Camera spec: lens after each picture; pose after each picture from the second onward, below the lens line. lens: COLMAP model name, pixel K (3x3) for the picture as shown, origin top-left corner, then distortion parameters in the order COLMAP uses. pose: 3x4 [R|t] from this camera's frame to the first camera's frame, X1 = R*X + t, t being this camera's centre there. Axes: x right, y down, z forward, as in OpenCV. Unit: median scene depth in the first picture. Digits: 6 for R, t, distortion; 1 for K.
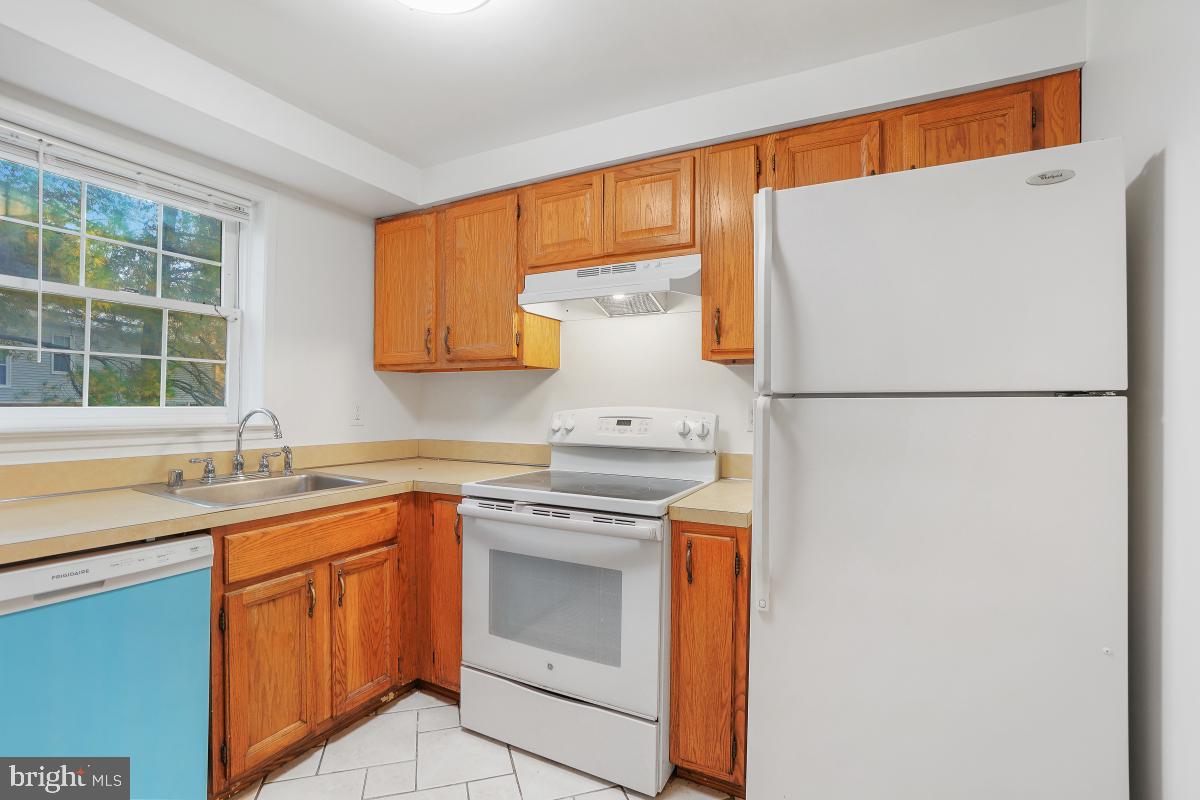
lens RADIAL K [[548.9, 0, 595.8], [0, 548.9, 403.8], [0, 0, 1]] dist [-0.025011, 0.003660]
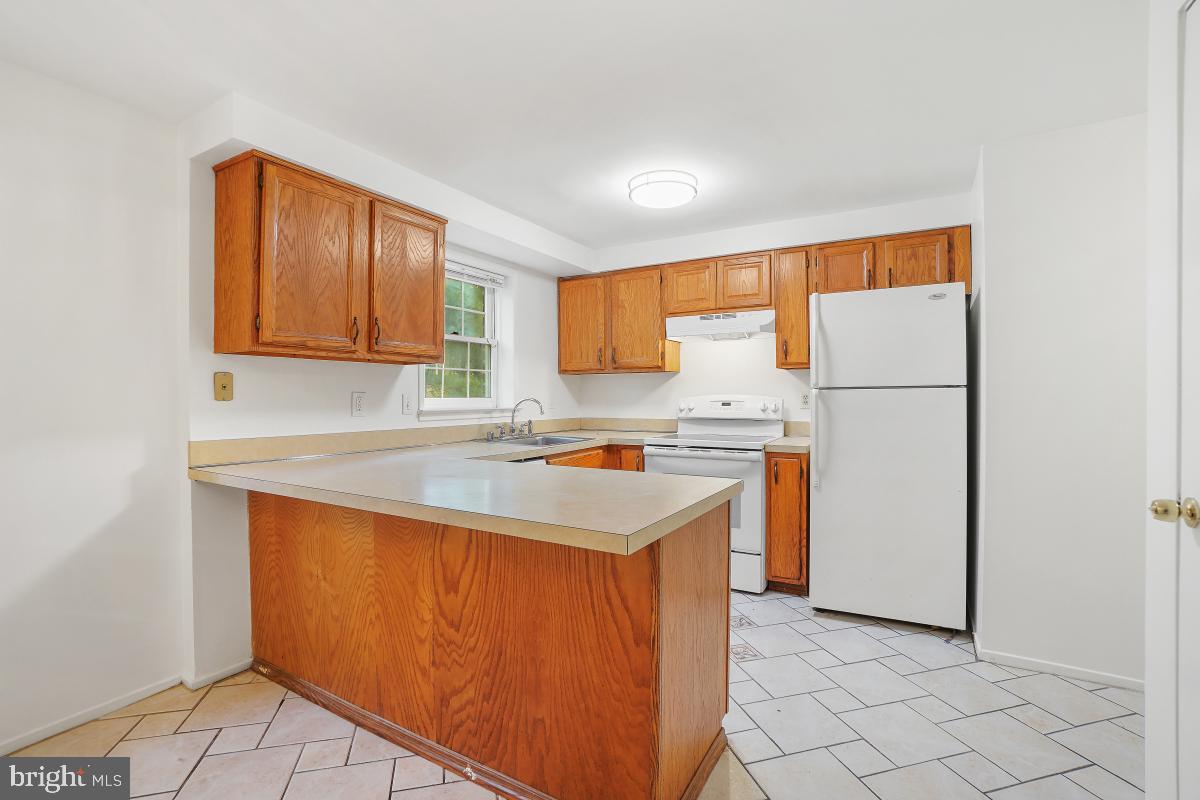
lens RADIAL K [[548.9, 0, 601.4], [0, 548.9, 395.8], [0, 0, 1]] dist [-0.025011, 0.003660]
pose [[0.999237, -0.011068, -0.037452, -0.308752], [0.011150, 0.999936, 0.001988, 0.000452], [0.037428, -0.002404, 0.999296, -0.806731]]
